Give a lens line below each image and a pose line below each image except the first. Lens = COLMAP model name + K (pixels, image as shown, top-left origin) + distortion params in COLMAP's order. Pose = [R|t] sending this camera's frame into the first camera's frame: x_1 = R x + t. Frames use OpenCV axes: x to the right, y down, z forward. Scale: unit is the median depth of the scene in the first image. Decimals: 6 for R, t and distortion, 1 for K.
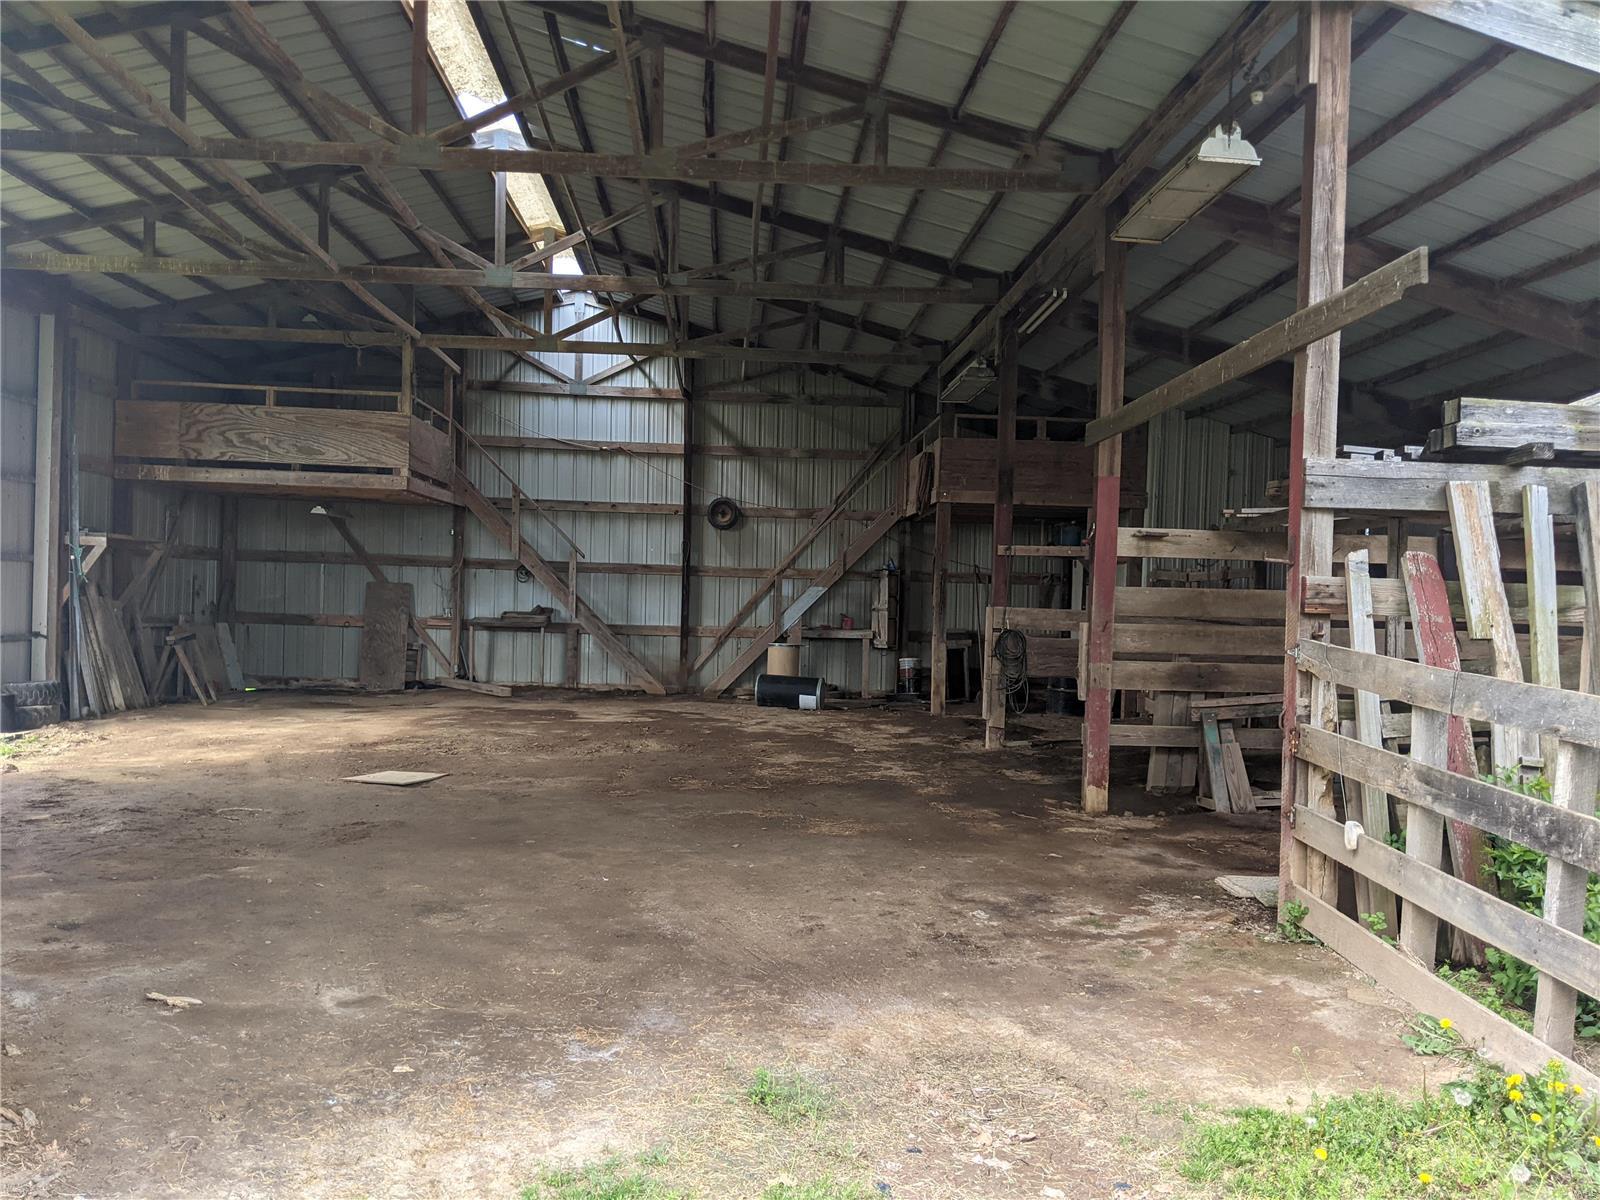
lens RADIAL K [[1265.2, 0, 800.0], [0, 1265.2, 600.0], [0, 0, 1]] dist [0.089069, -0.139857]
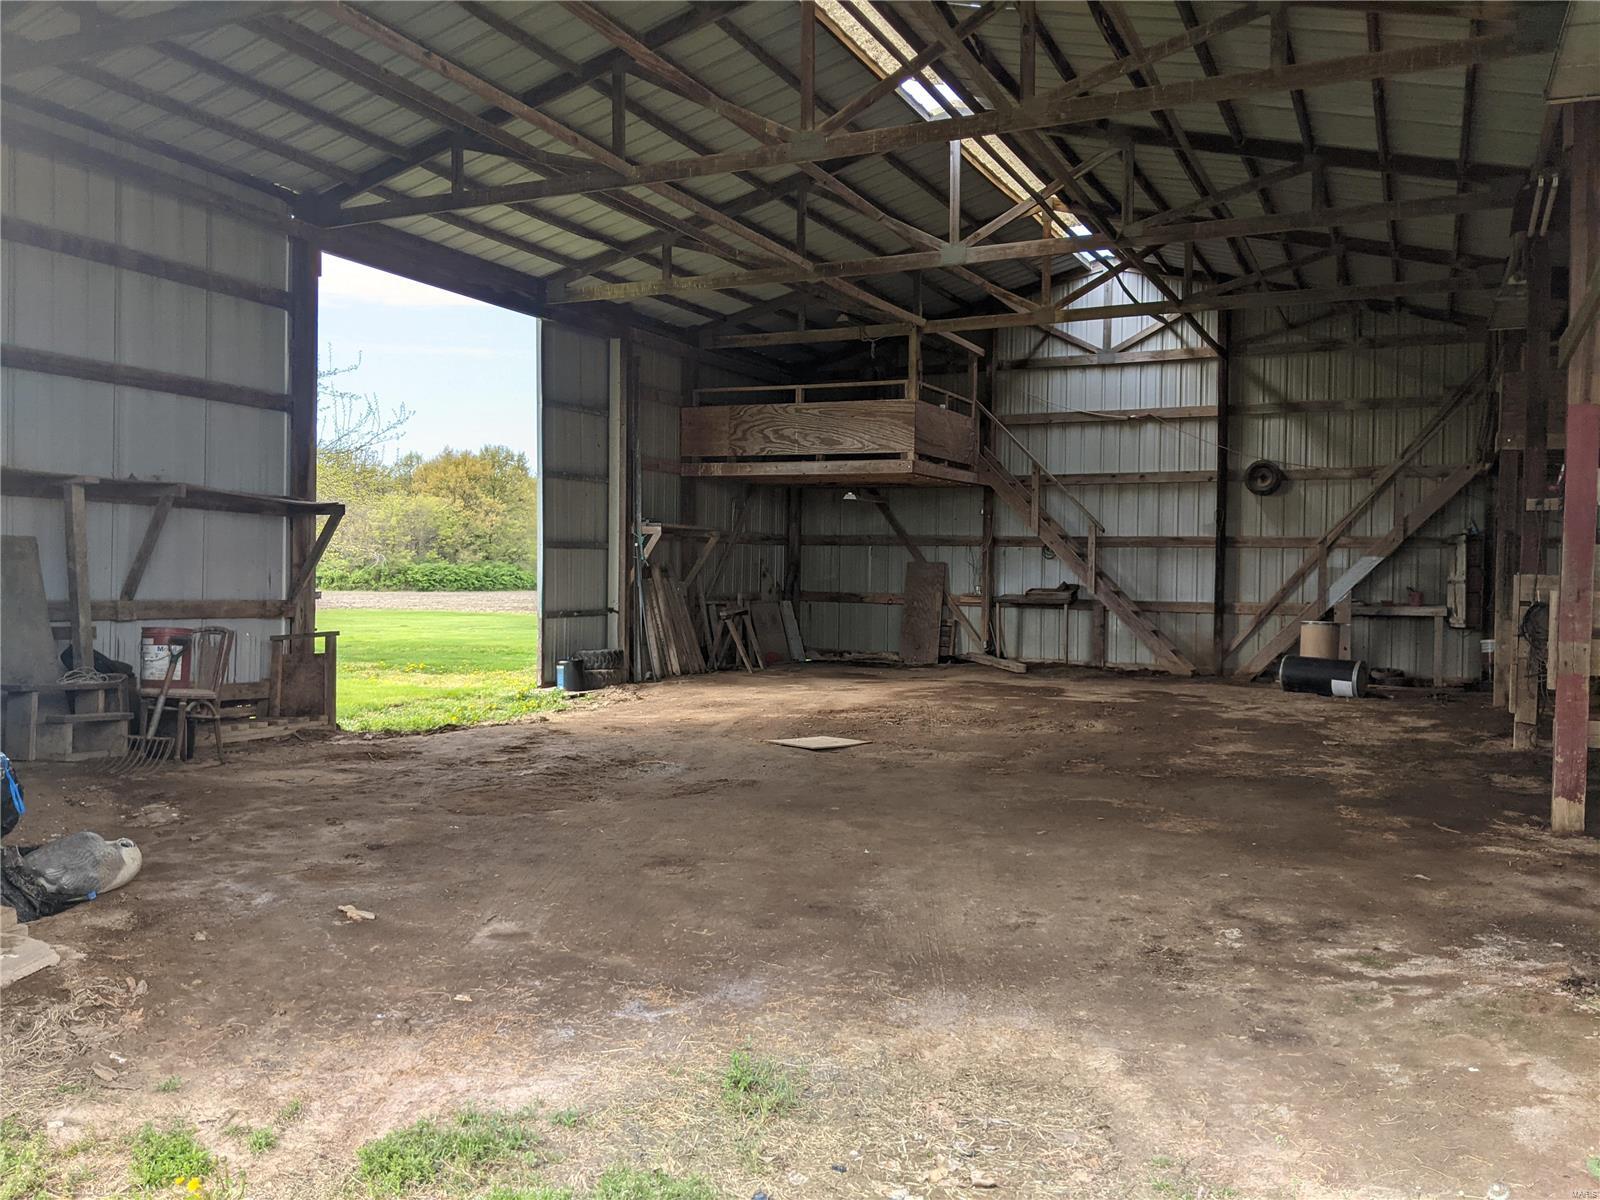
lens RADIAL K [[1265.8, 0, 825.6], [0, 1265.8, 599.0], [0, 0, 1]] dist [0.087620, -0.156344]
pose [[0.876695, -0.005995, -0.481009, 0.120299], [0.012838, 0.999858, 0.010938, 0.004898], [0.480875, -0.015764, 0.876647, 0.050256]]
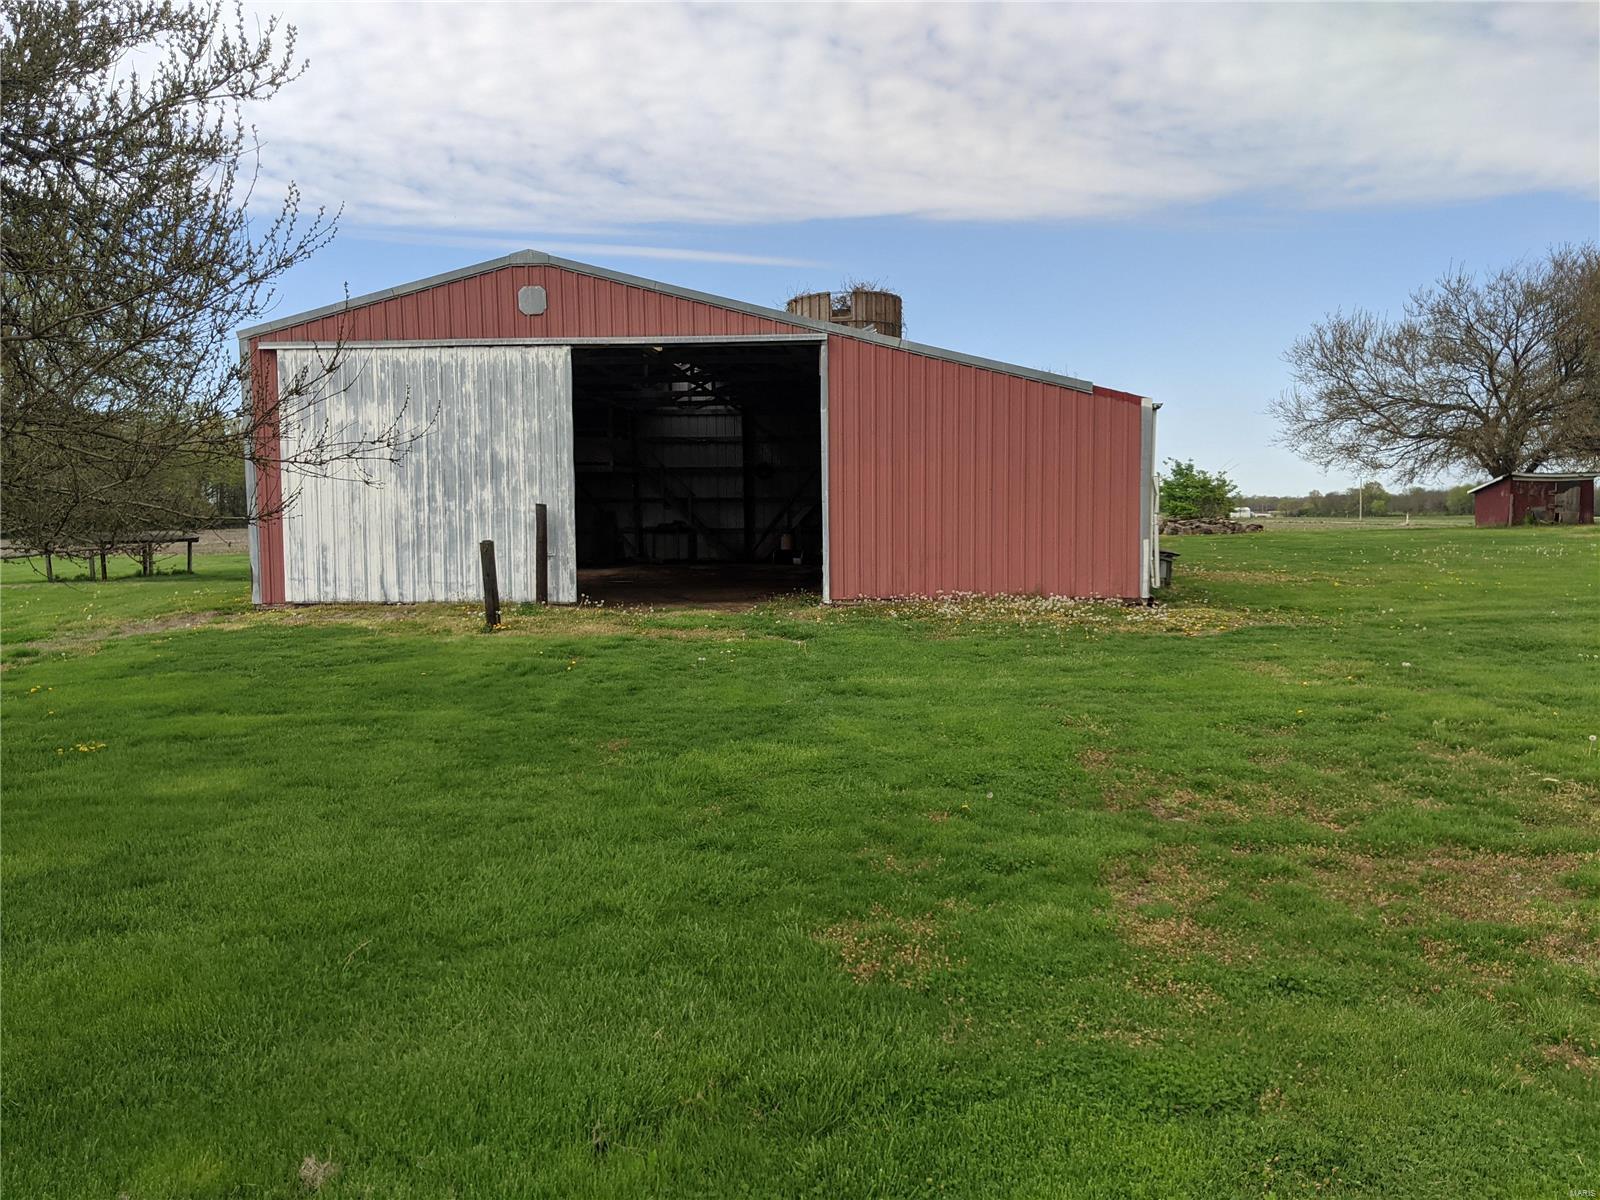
lens RADIAL K [[1265.2, 0, 800.0], [0, 1265.2, 600.0], [0, 0, 1]] dist [0.089069, -0.139857]
pose [[0.989642, -0.027779, -0.140845, 0.314540], [0.037933, 0.996831, 0.069923, -0.002944], [0.138456, -0.074542, 0.987559, -1.133465]]
